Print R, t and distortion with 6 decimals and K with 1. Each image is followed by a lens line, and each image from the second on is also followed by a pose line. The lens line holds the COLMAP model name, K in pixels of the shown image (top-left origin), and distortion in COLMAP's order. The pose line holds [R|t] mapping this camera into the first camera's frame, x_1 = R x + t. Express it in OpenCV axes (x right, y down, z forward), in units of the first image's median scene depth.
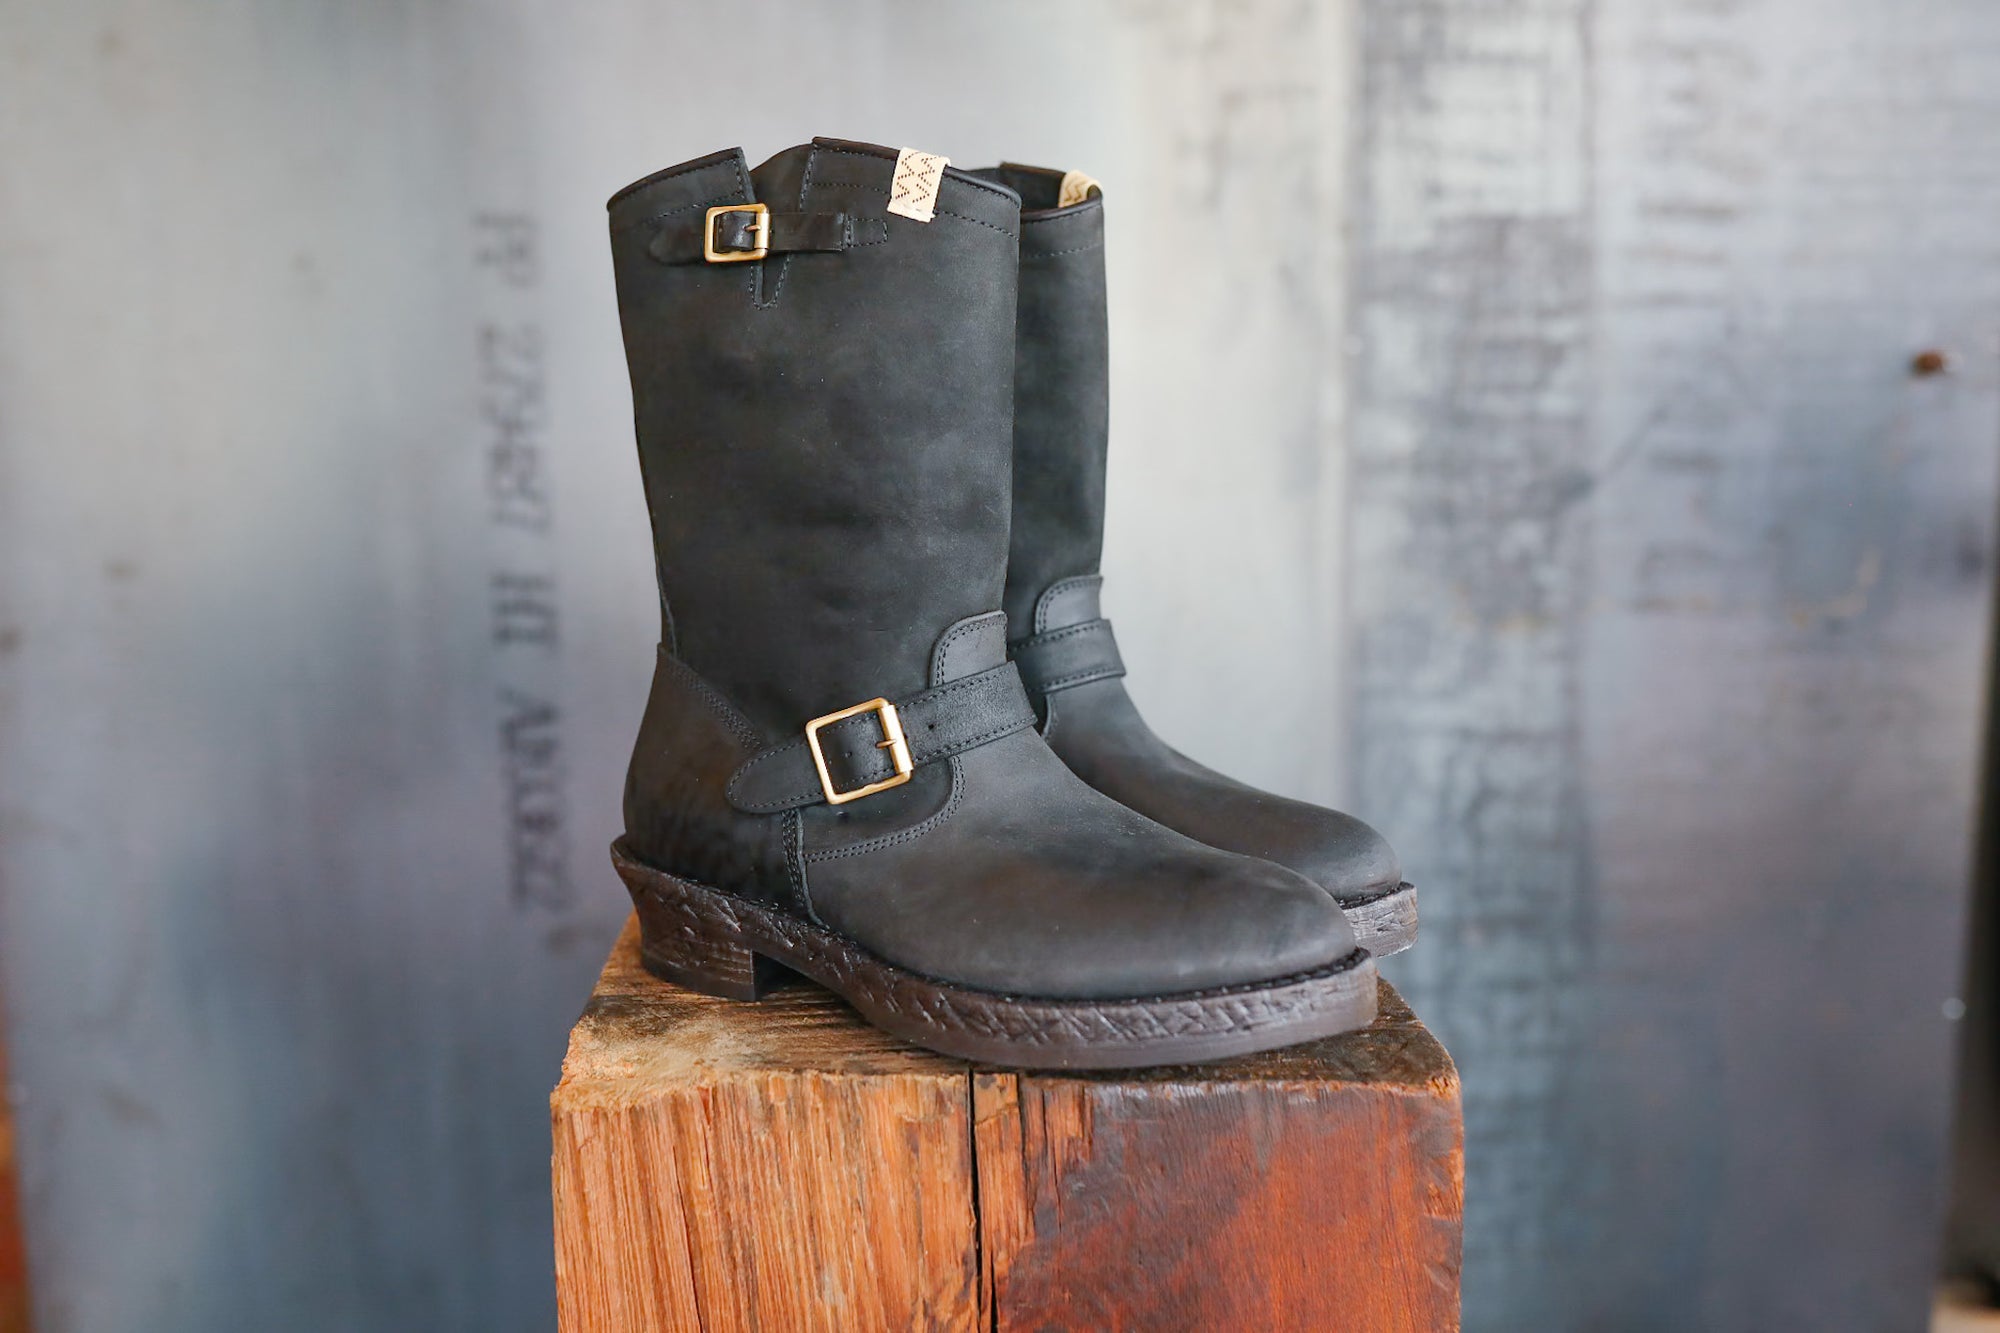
lens RADIAL K [[1981.8, 0, 1000.0], [0, 1981.8, 666.5], [0, 0, 1]] dist [-0.056259, 0.069654]
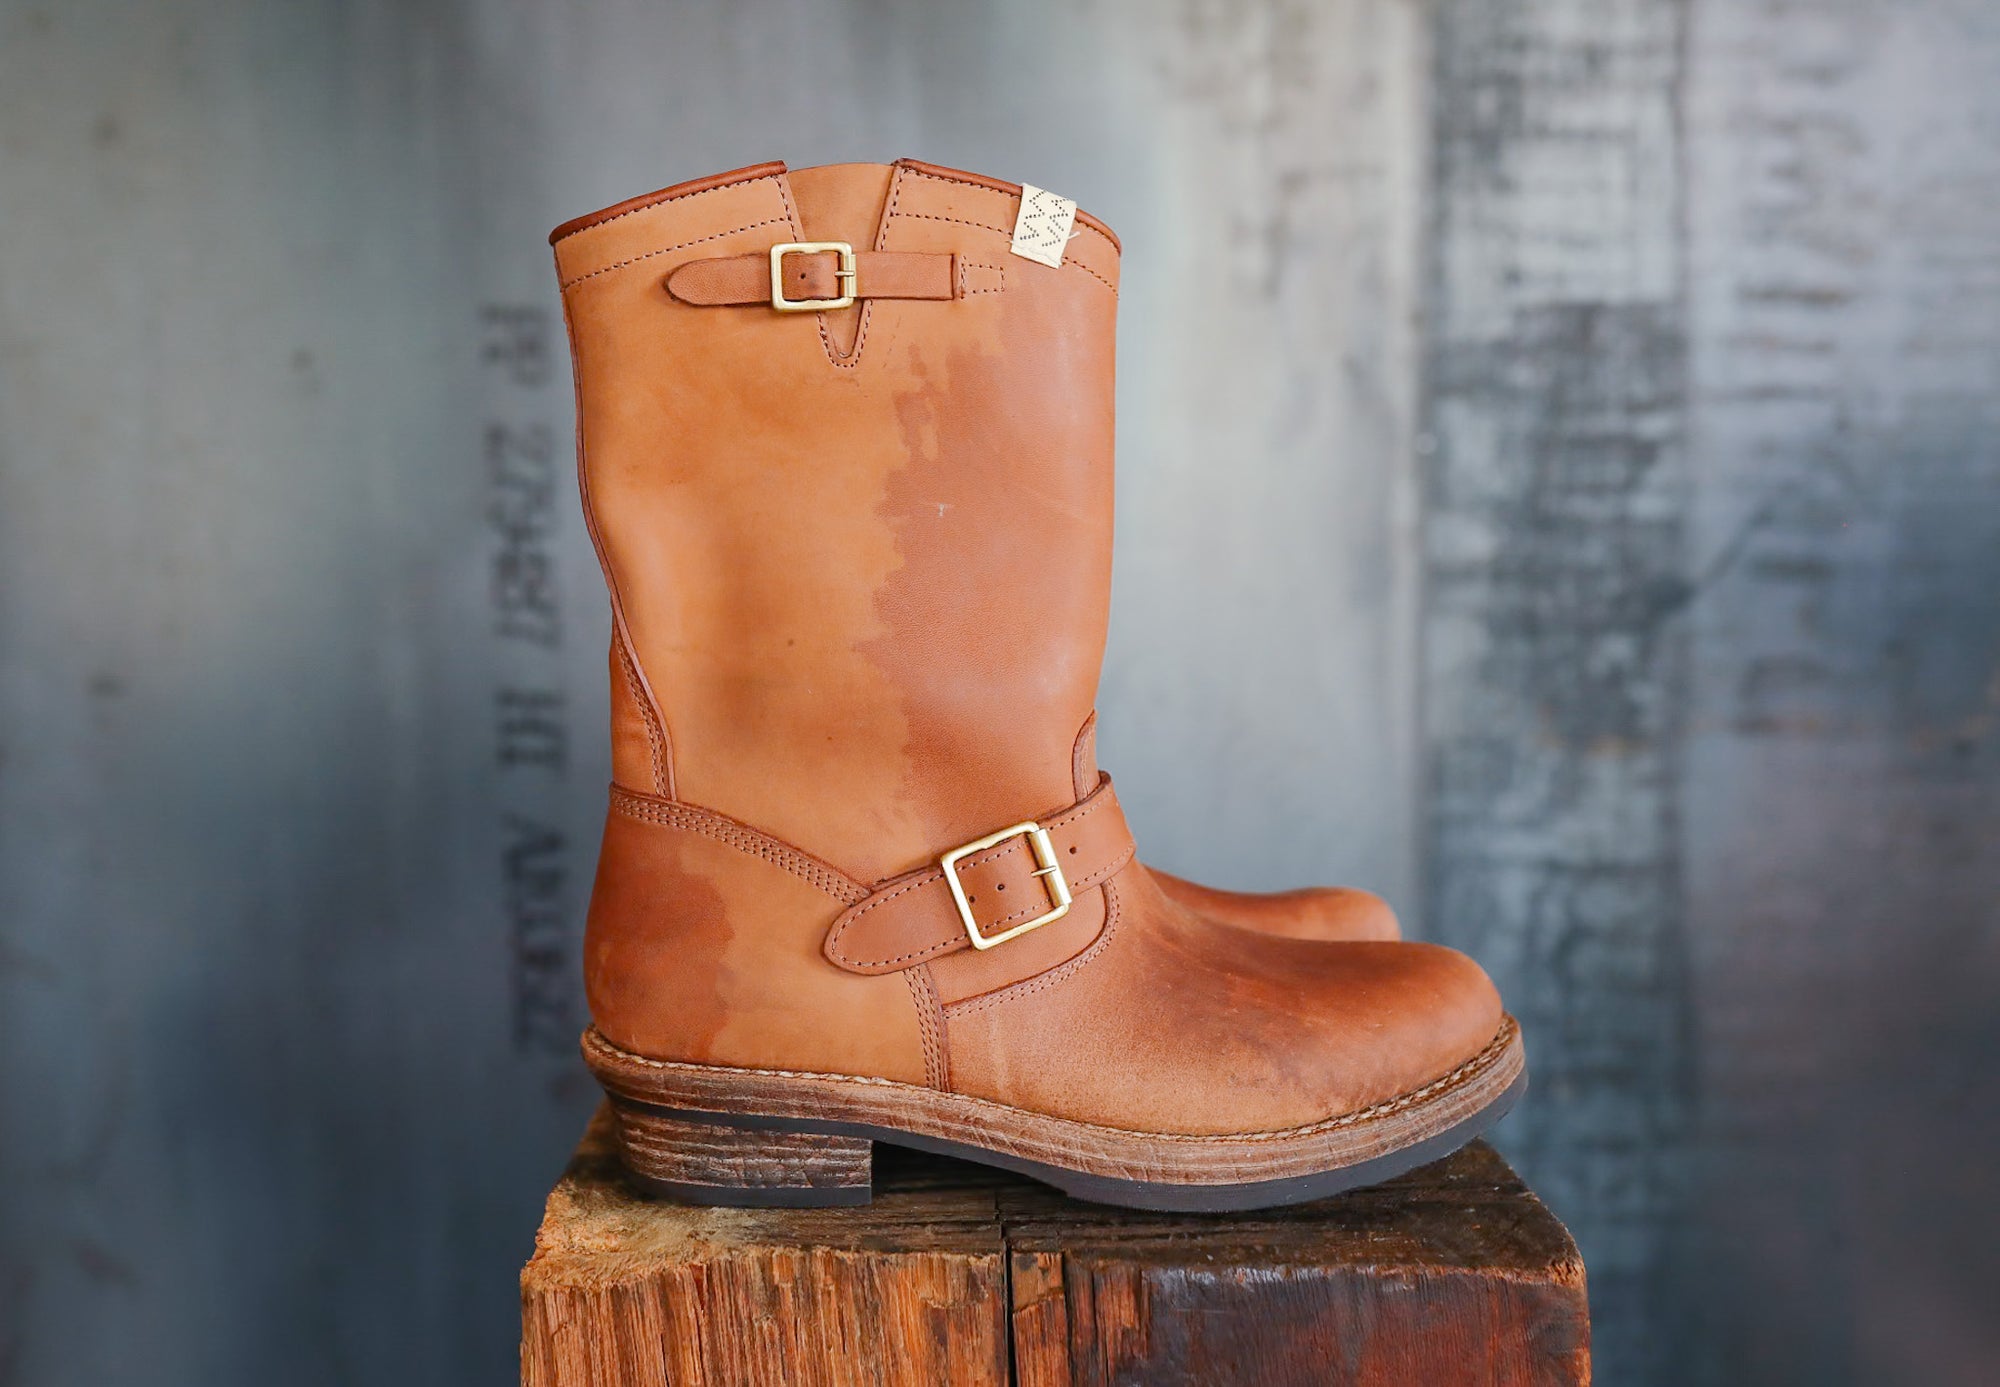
lens RADIAL K [[2067.7, 0, 959.2], [0, 2067.7, 691.0], [0, 0, 1]] dist [-0.053386, 0.063647]
pose [[0.999198, 0.000600, -0.040039, -0.000360], [-0.002724, 0.998590, -0.053006, 0.010848], [0.039951, 0.053072, 0.997791, 0.097205]]
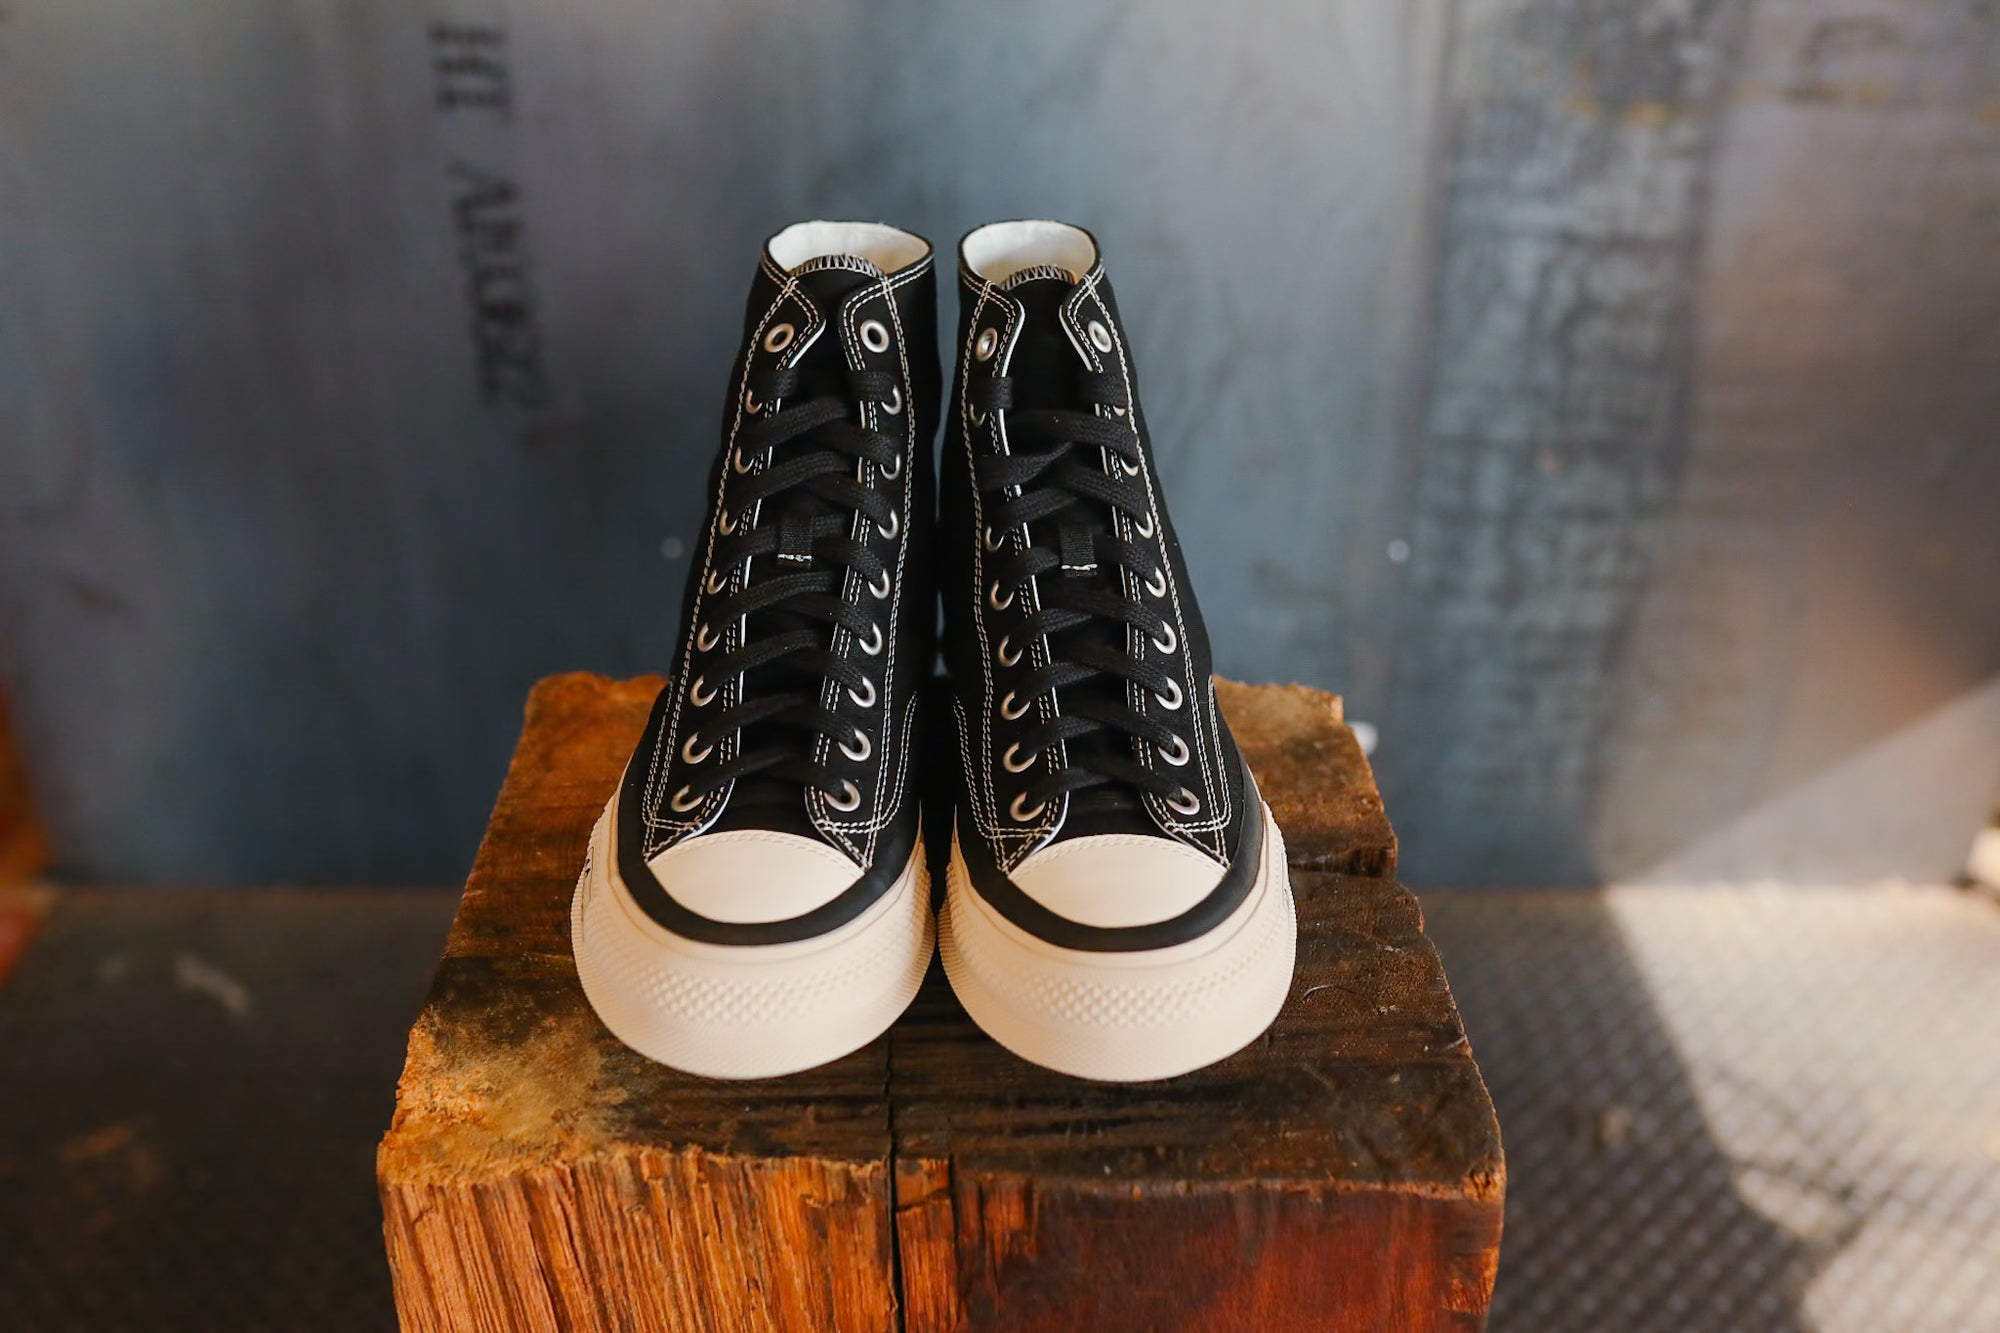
lens RADIAL K [[1981.8, 0, 1000.0], [0, 1981.8, 666.5], [0, 0, 1]] dist [-0.056259, 0.069654]
pose [[0.999097, 0.034436, -0.024893, 0.041952], [-0.022834, 0.929182, 0.368917, -0.274485], [0.035834, -0.368016, 0.929129, 0.331481]]
